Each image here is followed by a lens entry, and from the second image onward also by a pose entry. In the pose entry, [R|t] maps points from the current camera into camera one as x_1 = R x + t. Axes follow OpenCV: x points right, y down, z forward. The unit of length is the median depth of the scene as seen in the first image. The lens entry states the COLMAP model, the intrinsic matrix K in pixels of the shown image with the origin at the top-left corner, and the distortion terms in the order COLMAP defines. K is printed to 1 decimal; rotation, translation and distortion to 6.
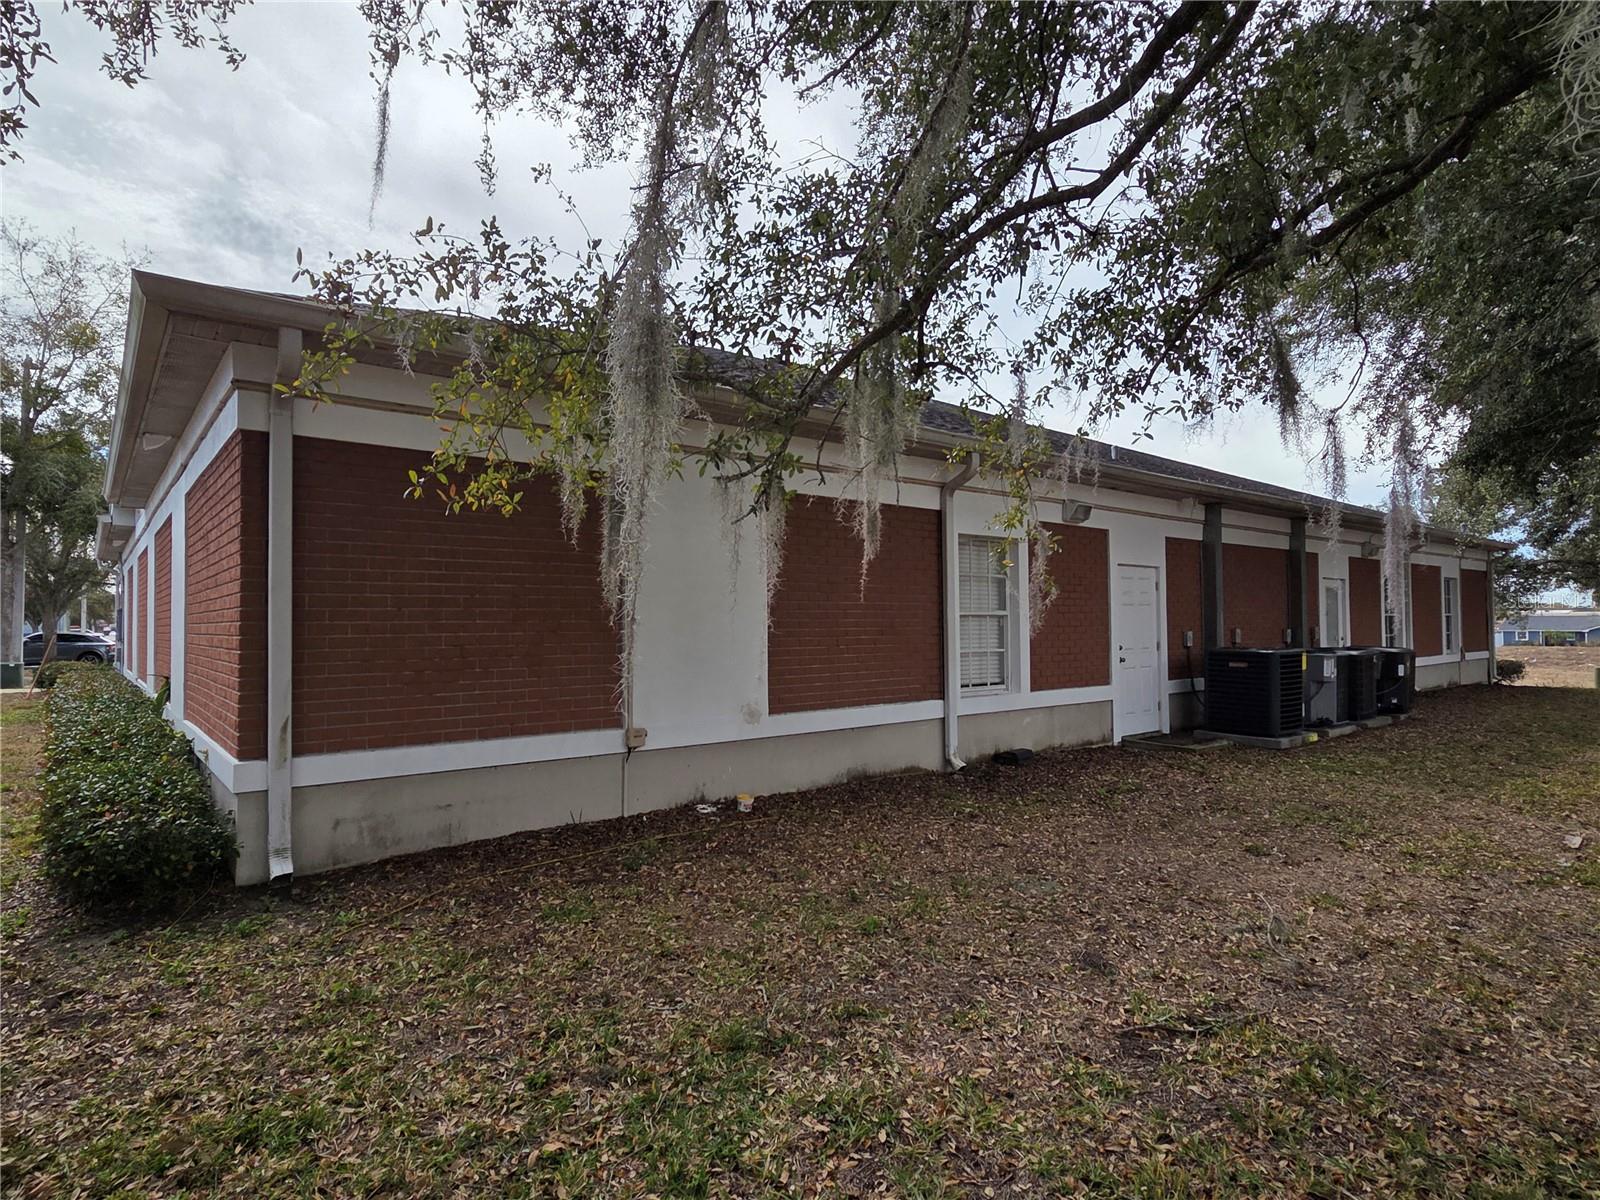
lens RADIAL K [[817.9, 0, 800.0], [0, 817.9, 600.0], [0, 0, 1]] dist [0.002612, 0.000748]
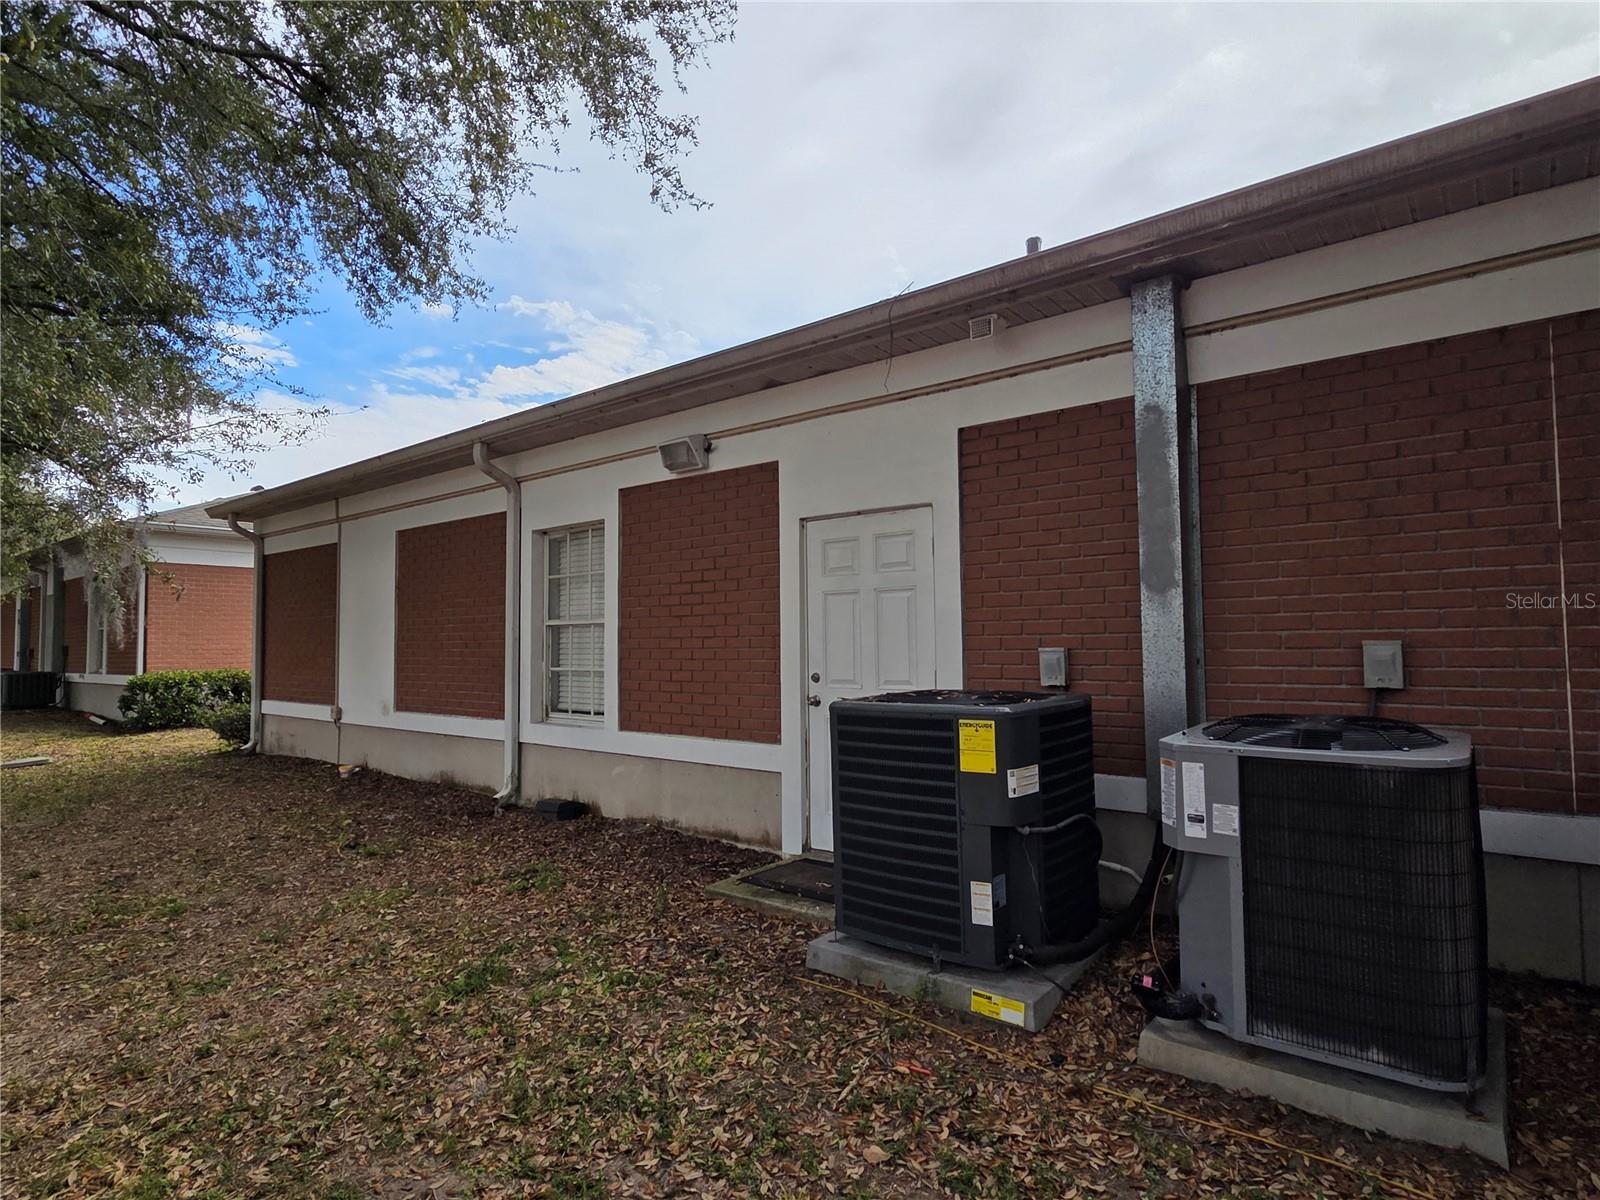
lens RADIAL K [[817.9, 0, 800.0], [0, 817.9, 600.0], [0, 0, 1]] dist [0.002612, 0.000748]
pose [[0.259264, -0.056447, -0.964156, 1.018074], [0.028296, 0.998306, -0.050837, 0.039882], [0.965392, -0.014102, 0.260422, 0.968432]]
